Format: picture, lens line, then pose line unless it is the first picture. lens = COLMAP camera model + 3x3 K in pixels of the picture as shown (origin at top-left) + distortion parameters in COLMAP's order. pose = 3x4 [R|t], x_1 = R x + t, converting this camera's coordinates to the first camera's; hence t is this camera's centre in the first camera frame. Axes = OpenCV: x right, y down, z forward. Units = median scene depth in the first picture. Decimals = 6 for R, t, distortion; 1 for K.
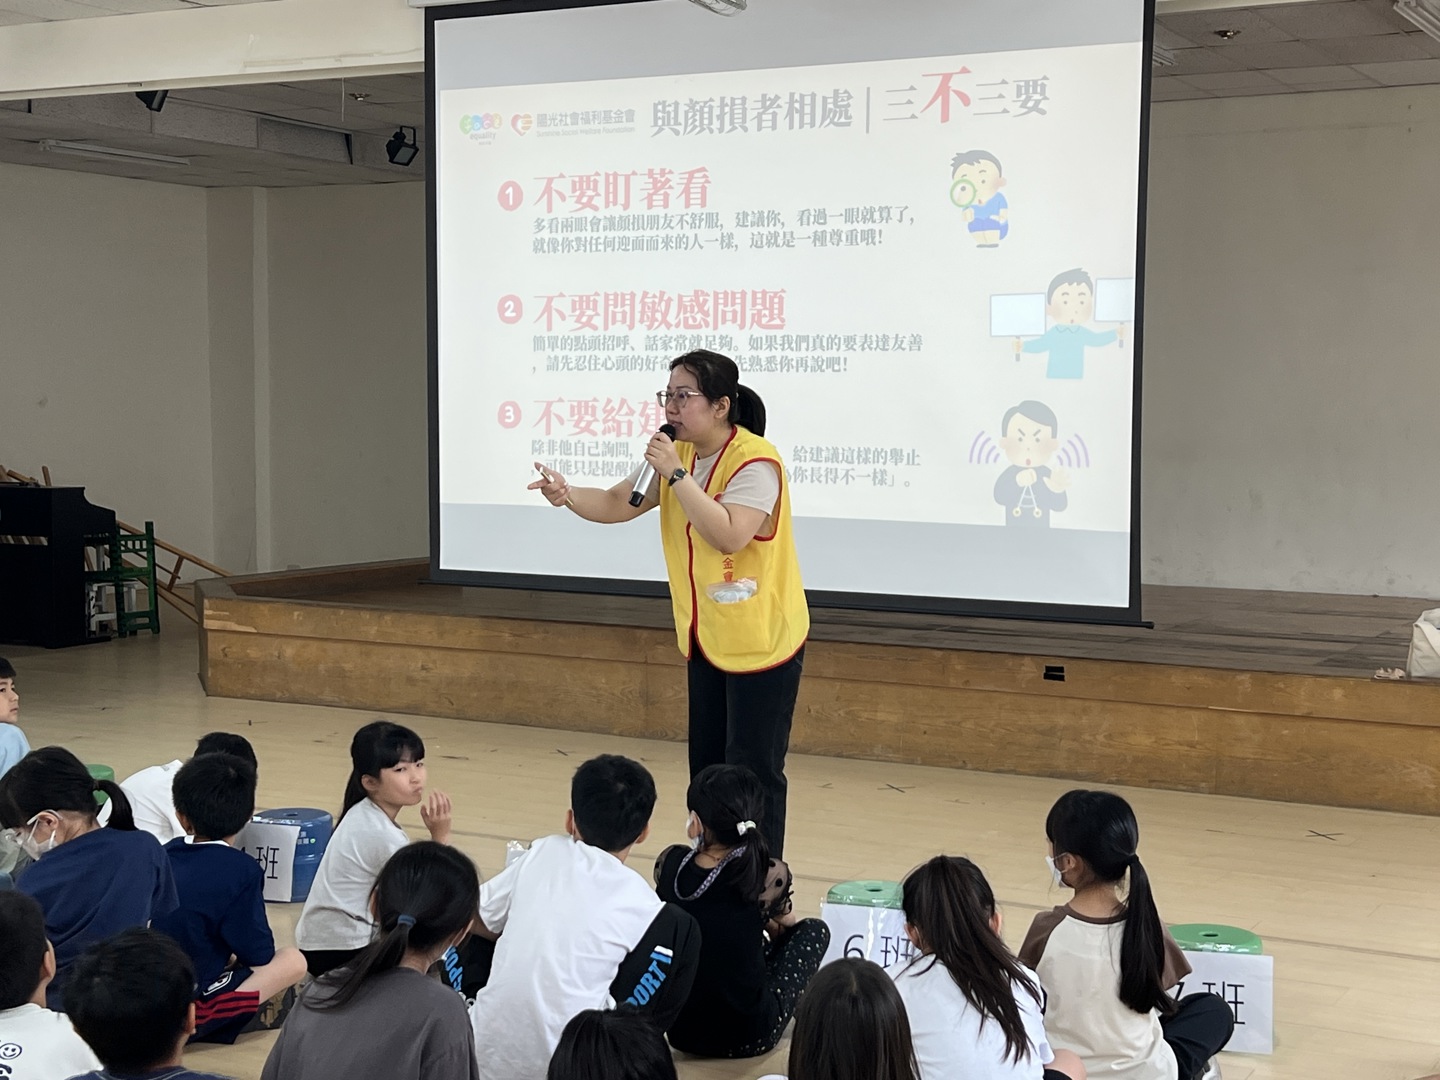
lens RADIAL K [[2127.3, 0, 685.6], [0, 2127.3, 566.4], [0, 0, 1]] dist [0.116793, 0.000000]
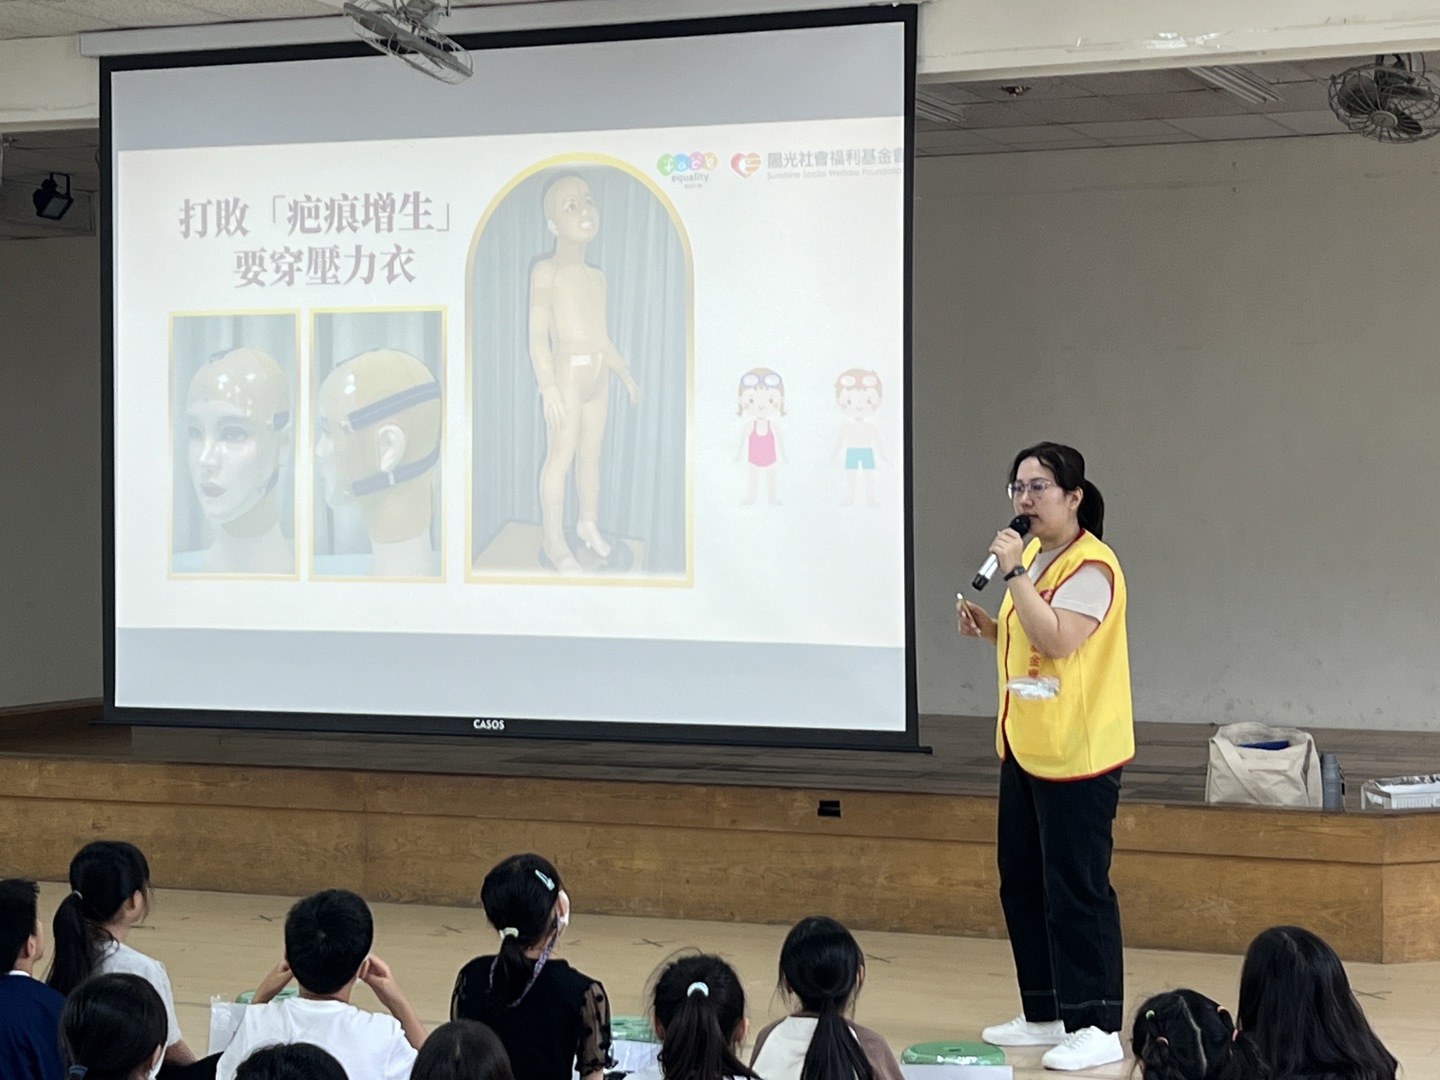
lens RADIAL K [[2926.3, 0, 713.0], [0, 2926.3, 530.3], [0, 0, 1]] dist [0.128011, 0.000000]
pose [[0.994325, -0.009869, 0.105925, -0.003633], [0.016772, 0.997779, -0.064469, 0.011948], [-0.105053, 0.065880, 0.992282, -0.209773]]
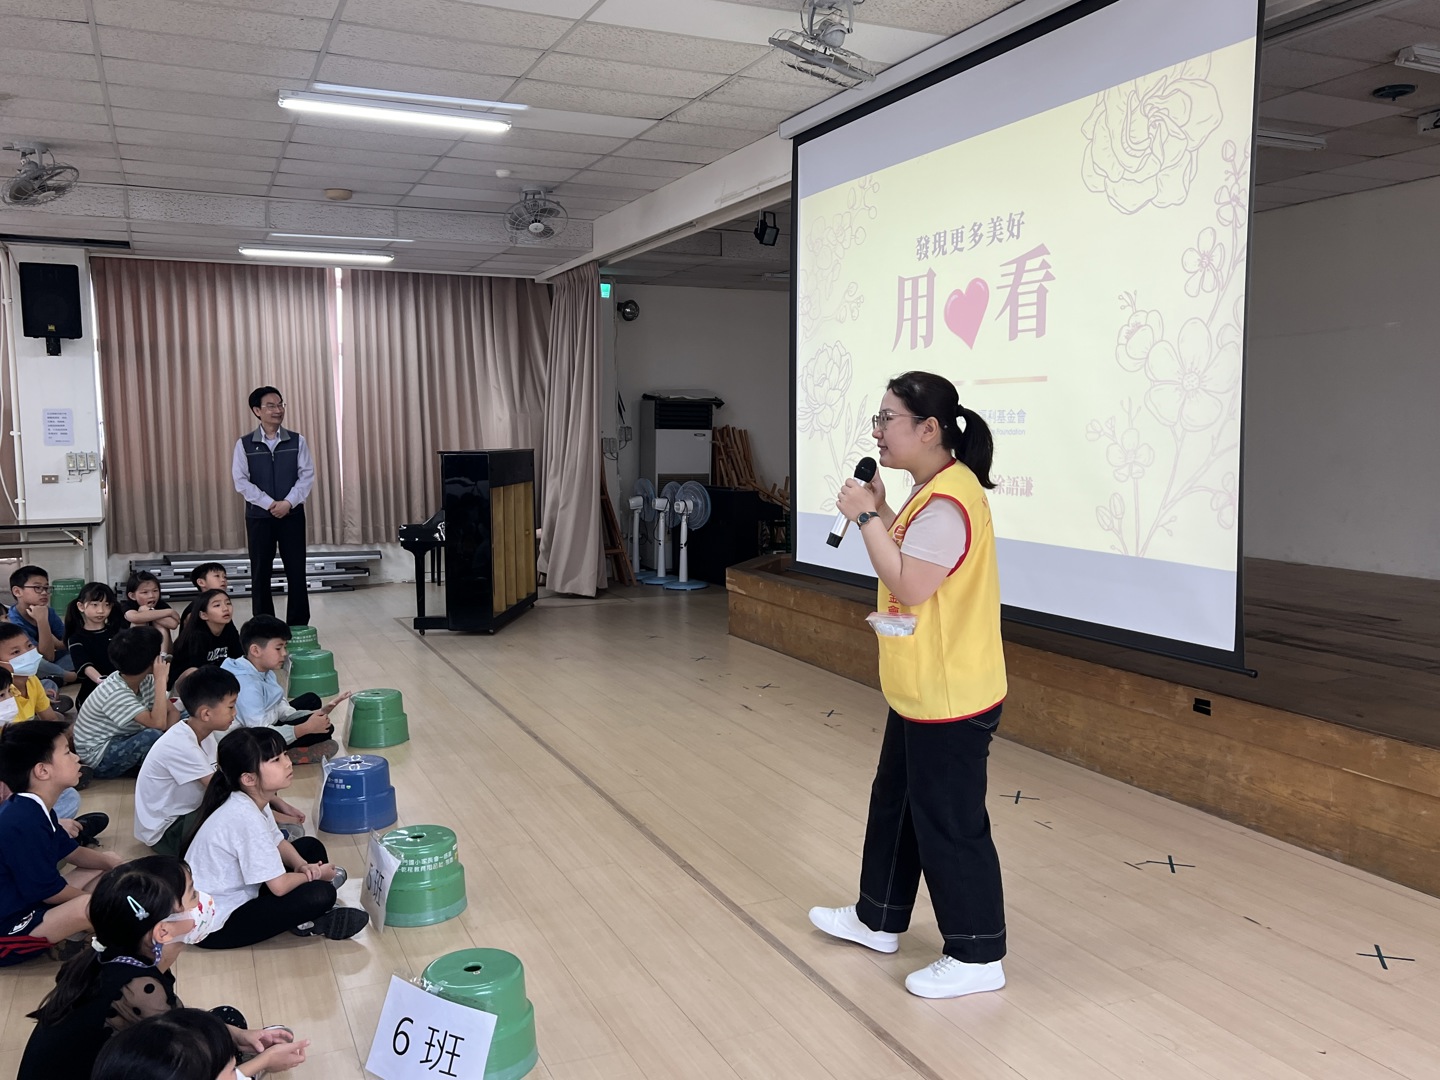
lens RADIAL K [[1186.4, 0, 714.3], [0, 1186.4, 530.9], [0, 0, 1]] dist [0.010458, 0.002566]
pose [[0.814979, 0.042233, -0.577949, 0.297071], [-0.037419, 0.999095, 0.020242, -0.033500], [0.578280, 0.005130, 0.815822, 0.407905]]
